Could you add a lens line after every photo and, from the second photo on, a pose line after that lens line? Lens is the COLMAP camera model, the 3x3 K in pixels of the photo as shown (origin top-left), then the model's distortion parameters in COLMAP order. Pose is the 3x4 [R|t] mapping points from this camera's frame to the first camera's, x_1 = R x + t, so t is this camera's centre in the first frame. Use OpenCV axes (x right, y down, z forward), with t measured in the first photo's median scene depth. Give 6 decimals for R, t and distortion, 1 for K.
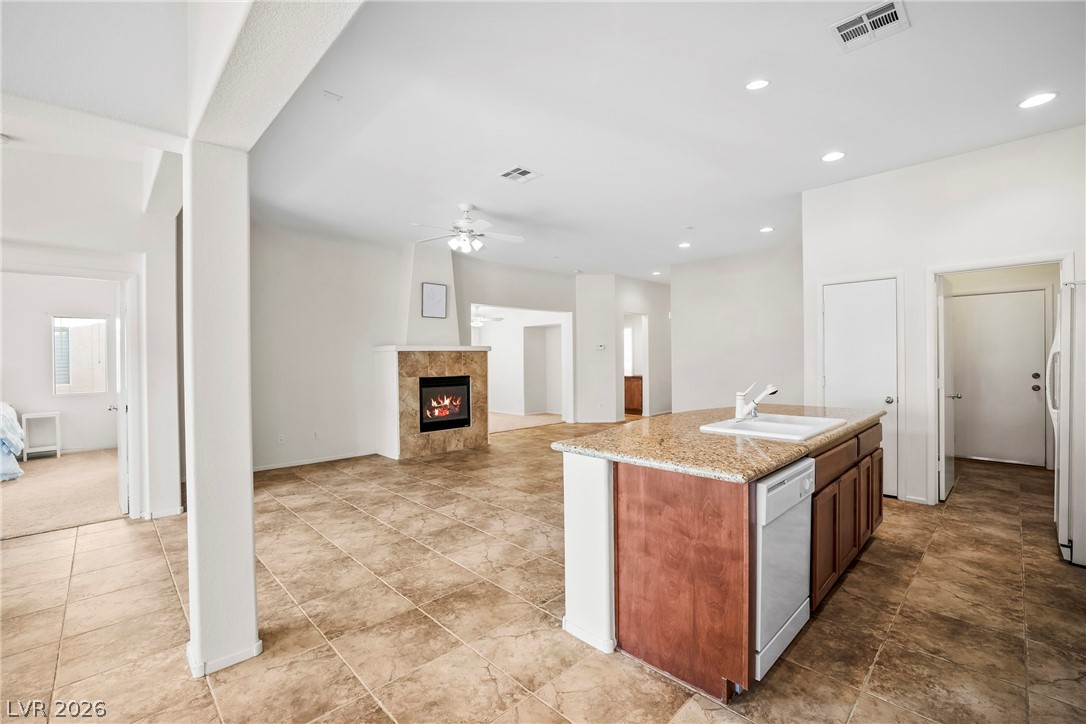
lens RADIAL K [[465.2, 0, 543.5], [0, 465.2, 359.2], [0, 0, 1]] dist [-0.045532, 0.015119]
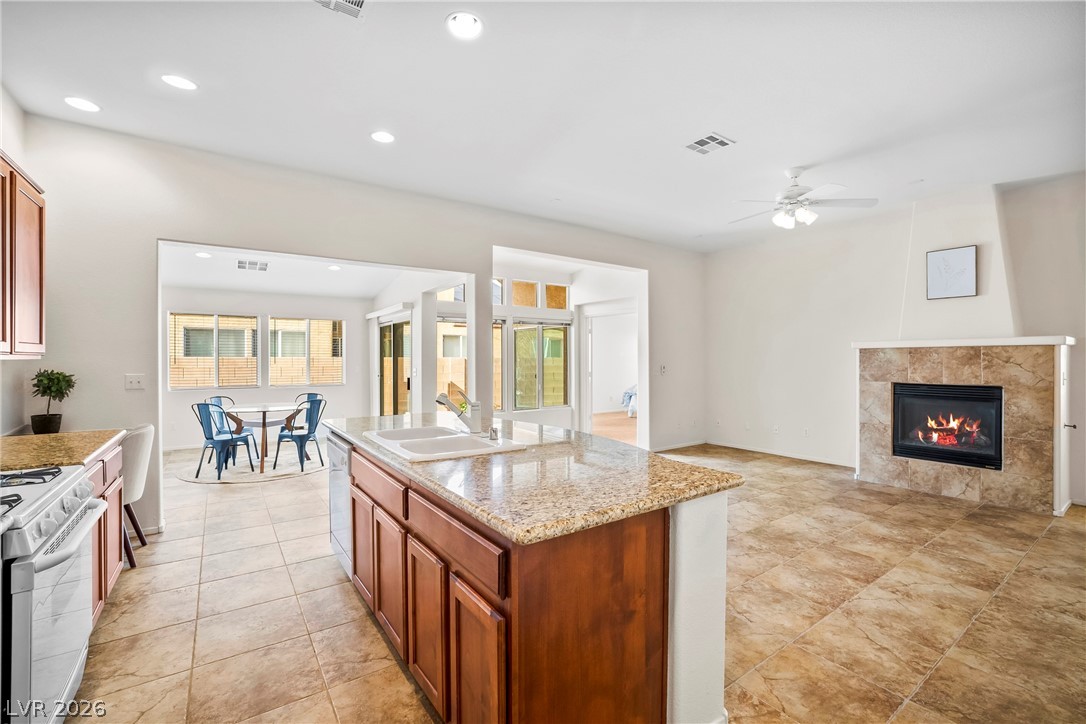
lens RADIAL K [[465.2, 0, 545.1], [0, 465.2, 360.6], [0, 0, 1]] dist [-0.045532, 0.015119]
pose [[-0.156145, 0.017050, -0.987587, 0.575773], [-0.001001, 0.999848, 0.017420, -0.009212], [0.987734, 0.003709, -0.156104, 0.575539]]
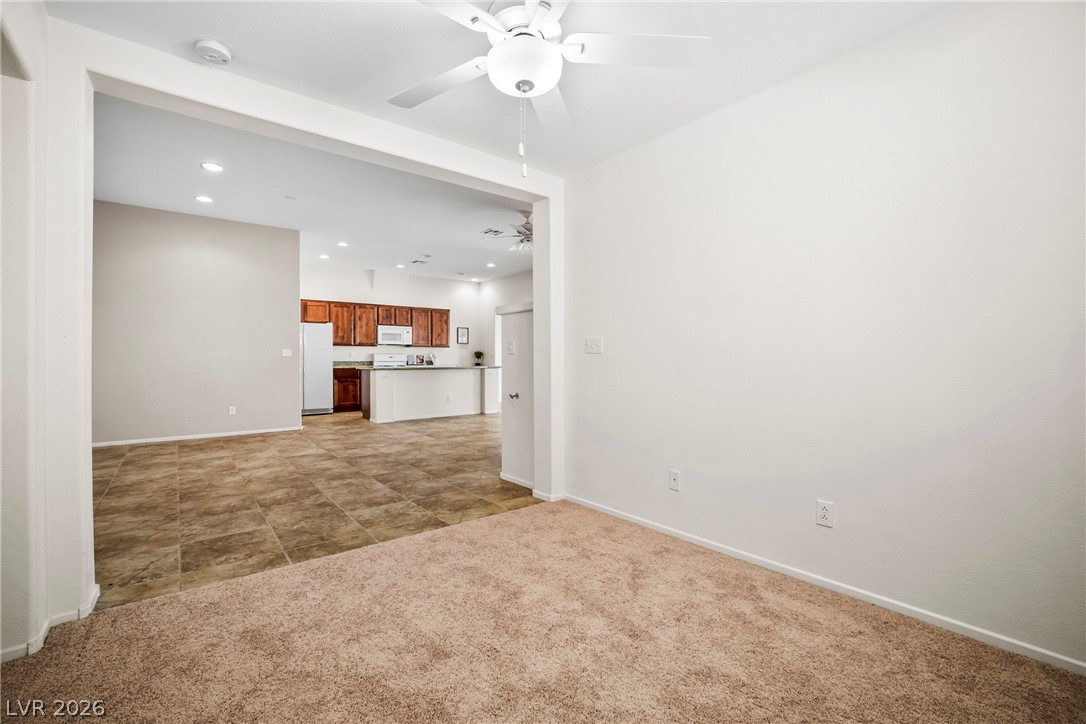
lens RADIAL K [[465.2, 0, 543.4], [0, 465.2, 352.5], [0, 0, 1]] dist [-0.045532, 0.015119]
pose [[-0.996101, 0.018267, 0.086308, -0.252333], [0.017281, 0.999777, -0.012164, 0.043562], [-0.086511, -0.010625, -0.996194, 1.827098]]
